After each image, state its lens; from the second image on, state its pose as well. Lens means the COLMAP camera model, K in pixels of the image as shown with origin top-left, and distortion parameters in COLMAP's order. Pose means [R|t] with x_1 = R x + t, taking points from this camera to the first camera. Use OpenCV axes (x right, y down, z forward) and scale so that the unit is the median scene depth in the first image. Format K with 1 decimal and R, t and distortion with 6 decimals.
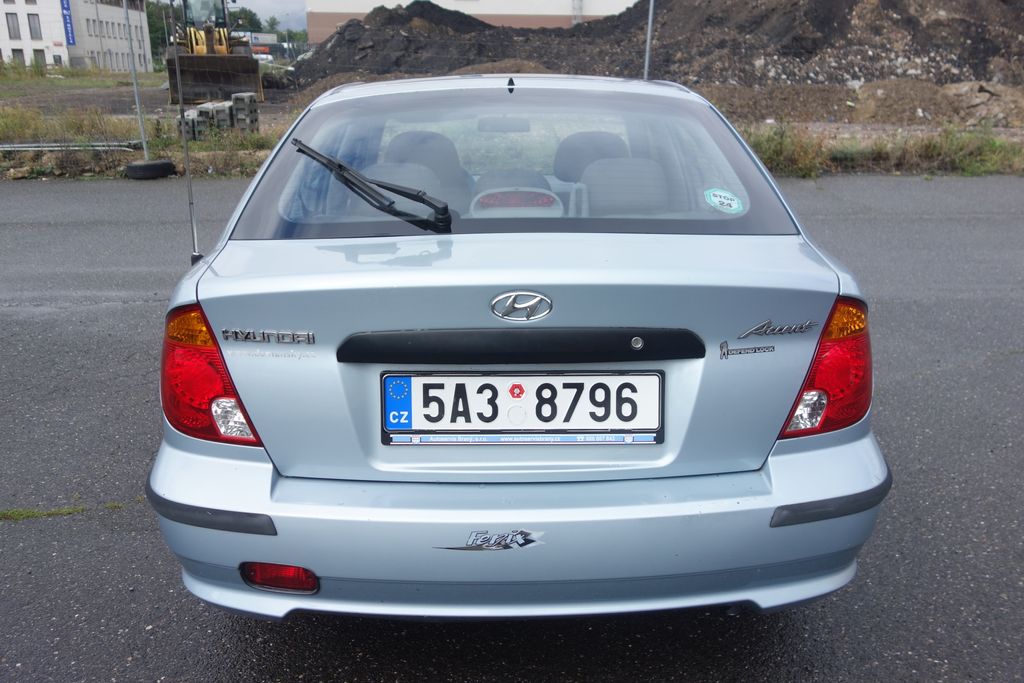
lens RADIAL K [[809.4, 0, 510.2], [0, 809.4, 342.1], [0, 0, 1]] dist [0.006205, -0.006717]
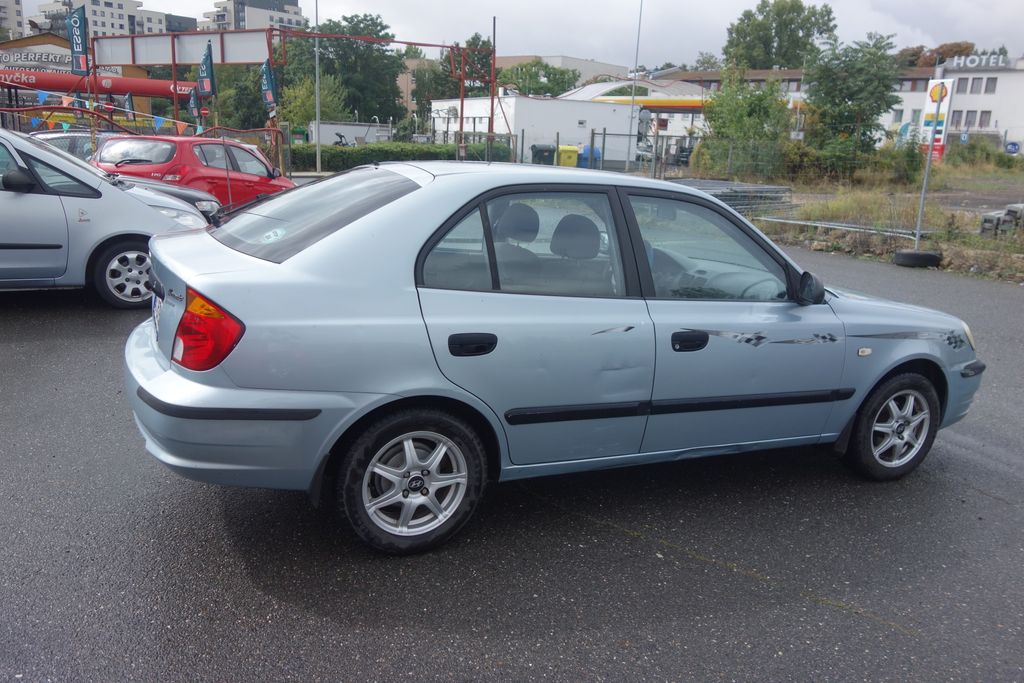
lens RADIAL K [[811.0, 0, 510.4], [0, 811.0, 341.1], [0, 0, 1]] dist [0.006409, -0.002937]
pose [[0.403829, 0.229136, -0.885674, 0.185042], [-0.325820, 0.940667, 0.094803, -0.027371], [0.854847, 0.250286, 0.454526, 0.070265]]
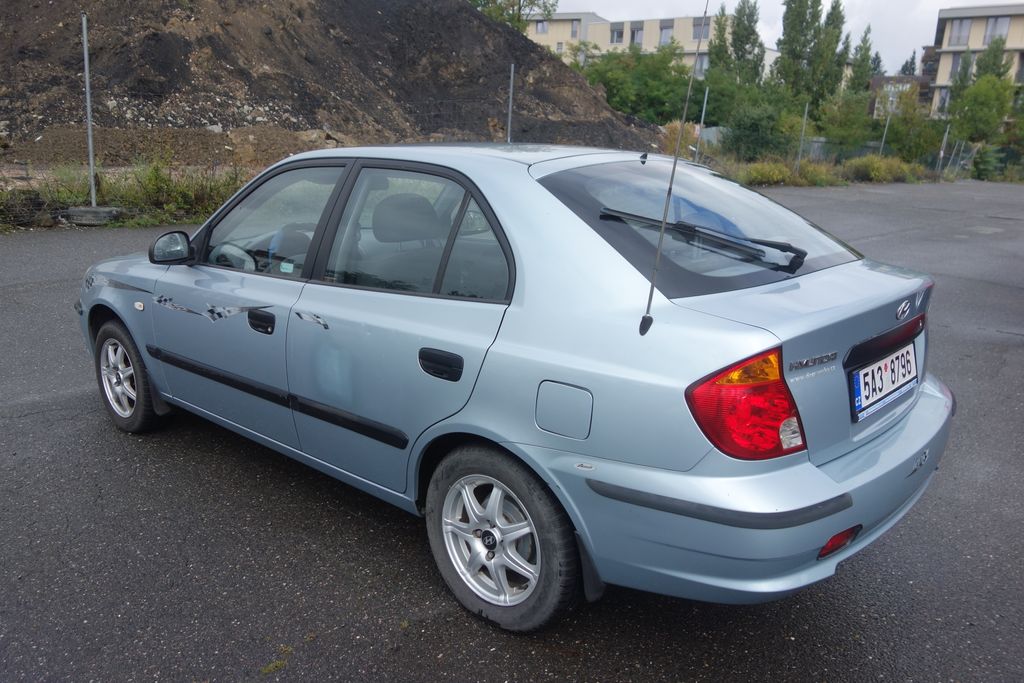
lens RADIAL K [[812.1, 0, 512.0], [0, 812.1, 341.5], [0, 0, 1]] dist [0.000819, 0.000215]
pose [[0.676381, -0.159761, 0.719017, -0.128589], [0.193269, 0.980483, 0.036048, -0.014730], [-0.710743, 0.114581, 0.694057, 0.036034]]
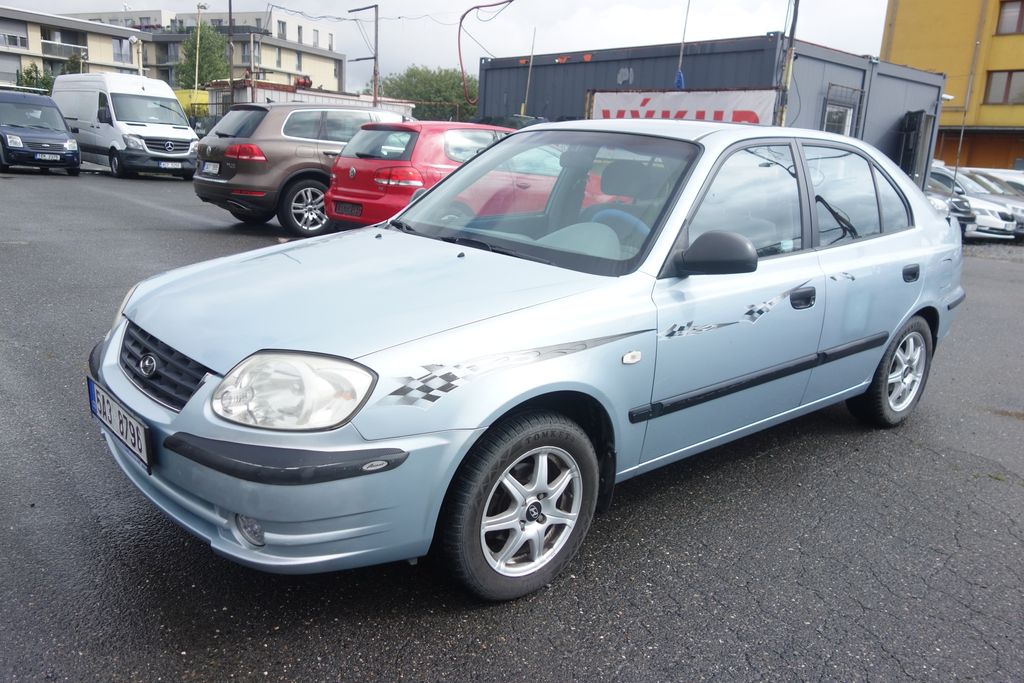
lens RADIAL K [[812.1, 0, 512.0], [0, 812.1, 341.5], [0, 0, 1]] dist [0.000819, 0.000215]
pose [[-0.644846, -0.214716, 0.733533, -0.131331], [0.179046, 0.890587, 0.418088, -0.094775], [-0.743045, 0.400939, -0.535848, 0.319452]]
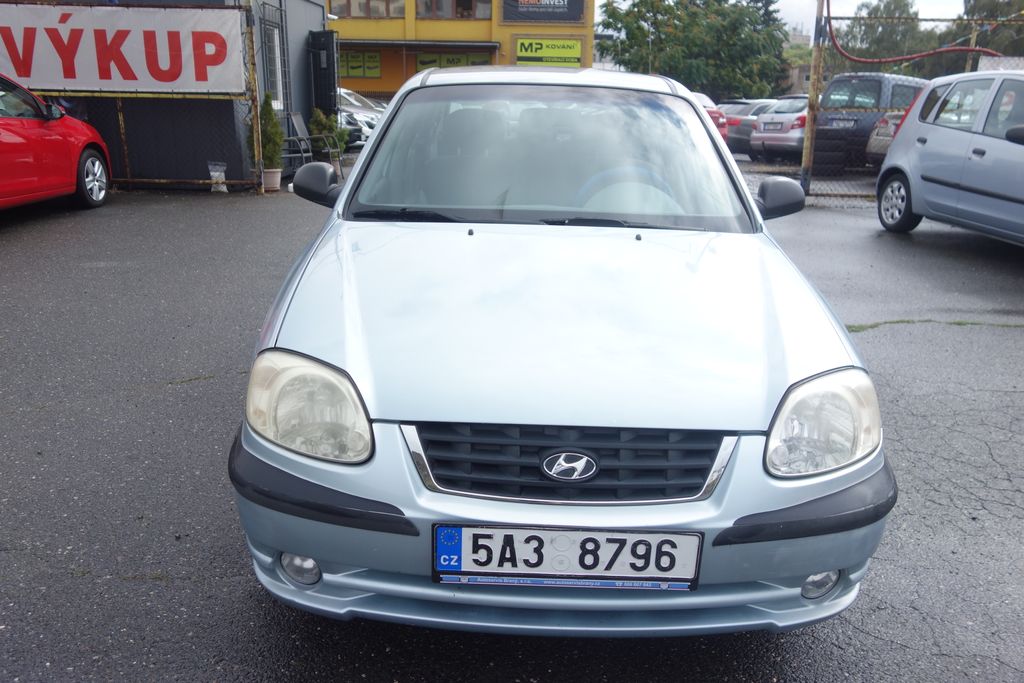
lens RADIAL K [[809.4, 0, 510.2], [0, 809.4, 342.1], [0, 0, 1]] dist [0.006205, -0.006717]
pose [[-0.999398, -0.030881, 0.015815, 0.002627], [-0.016104, 0.816631, 0.576935, -0.111521], [-0.030732, 0.576333, -0.816637, 0.360733]]
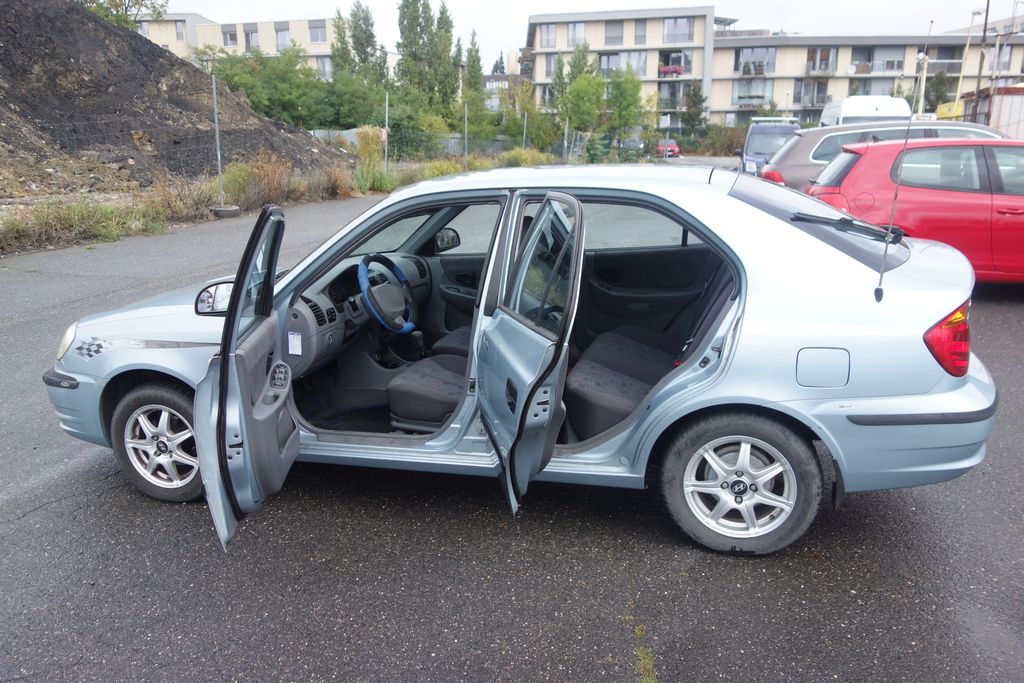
lens RADIAL K [[812.1, 0, 512.0], [0, 812.1, 341.5], [0, 0, 1]] dist [0.000819, 0.000215]
pose [[0.287258, -0.236412, 0.928220, -0.197539], [0.308853, 0.940165, 0.143873, -0.043569], [-0.906693, 0.245355, 0.343087, 0.110152]]
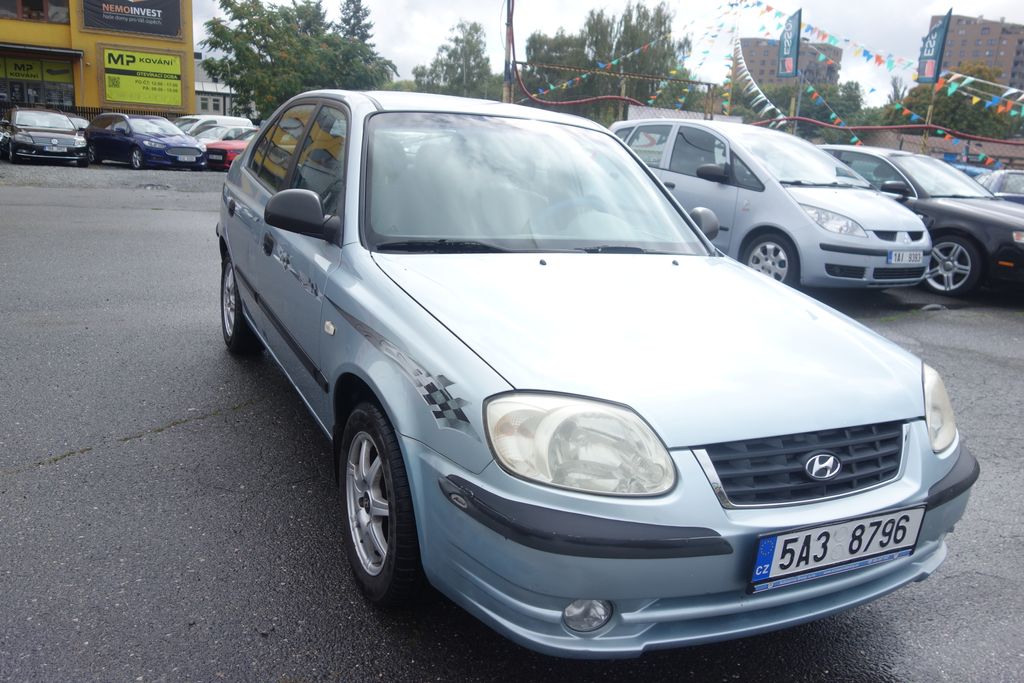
lens RADIAL K [[811.0, 0, 510.4], [0, 811.0, 341.1], [0, 0, 1]] dist [0.006409, -0.002937]
pose [[-0.896750, 0.040801, -0.440652, 0.075835], [-0.205947, 0.842864, 0.497158, -0.104066], [0.391695, 0.536577, -0.747436, 0.347176]]
